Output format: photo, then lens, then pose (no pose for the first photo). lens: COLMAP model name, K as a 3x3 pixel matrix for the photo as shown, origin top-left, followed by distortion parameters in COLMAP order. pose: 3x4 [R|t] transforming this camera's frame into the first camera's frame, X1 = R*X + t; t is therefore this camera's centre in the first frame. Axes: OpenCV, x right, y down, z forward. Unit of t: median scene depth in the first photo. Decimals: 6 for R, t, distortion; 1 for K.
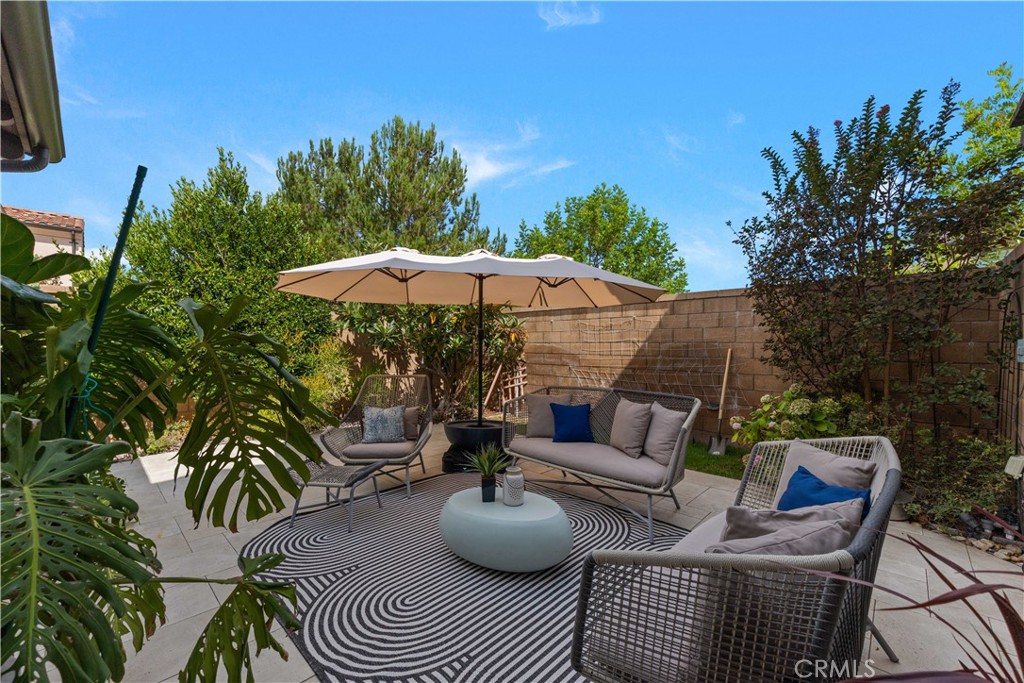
lens RADIAL K [[399.9, 0, 505.7], [0, 399.9, 345.1], [0, 0, 1]] dist [-0.000010, -0.000008]
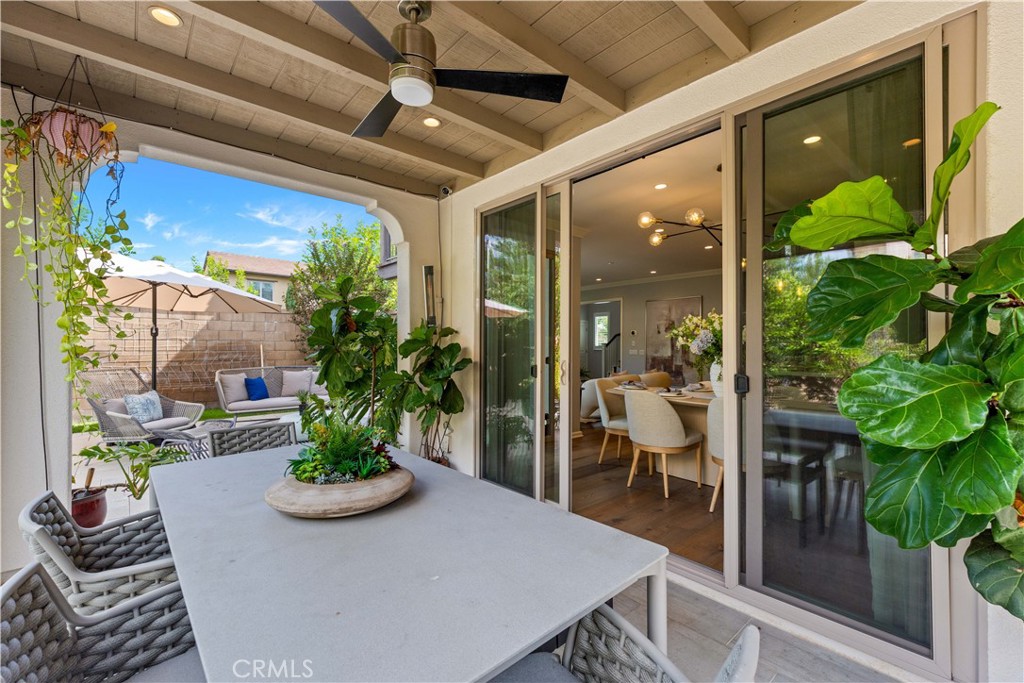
lens RADIAL K [[430.9, 0, 512.0], [0, 430.9, 341.5], [0, 0, 1]] dist [0.000653, 0.000122]
pose [[0.061063, 0.006807, 0.998111, -0.970574], [-0.000566, 0.999977, -0.006785, 0.006614], [-0.998134, -0.000151, 0.061066, -0.103449]]
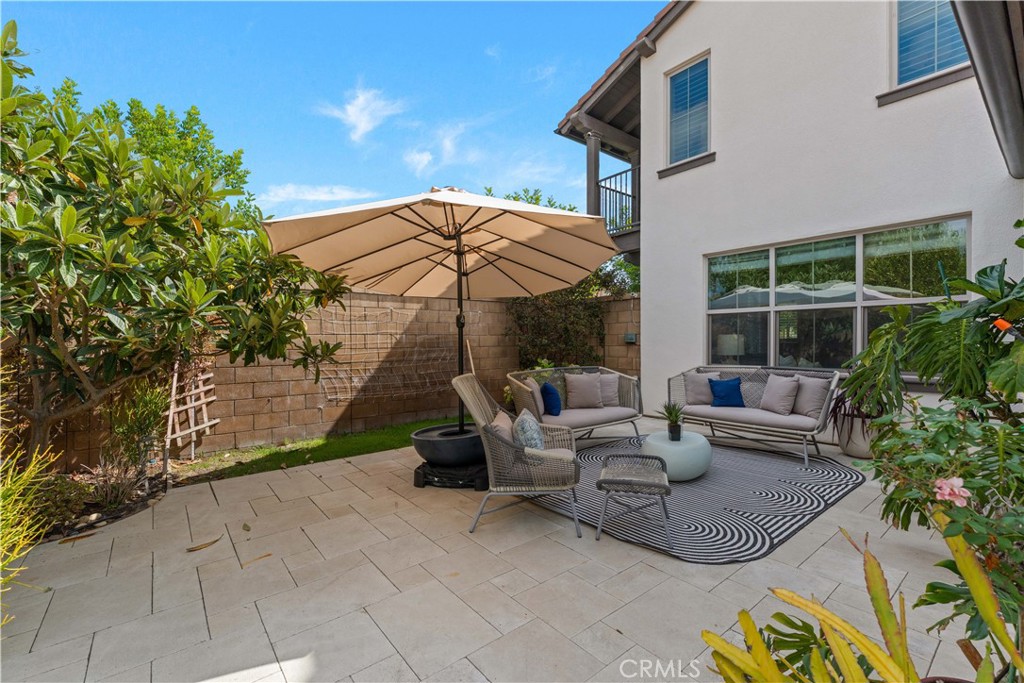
lens RADIAL K [[430.9, 0, 512.0], [0, 430.9, 341.5], [0, 0, 1]] dist [0.000653, 0.000122]
pose [[0.103561, -0.004464, 0.994613, -0.718286], [0.007154, 0.999967, 0.003744, 0.008835], [-0.994597, 0.006727, 0.103590, 0.614121]]
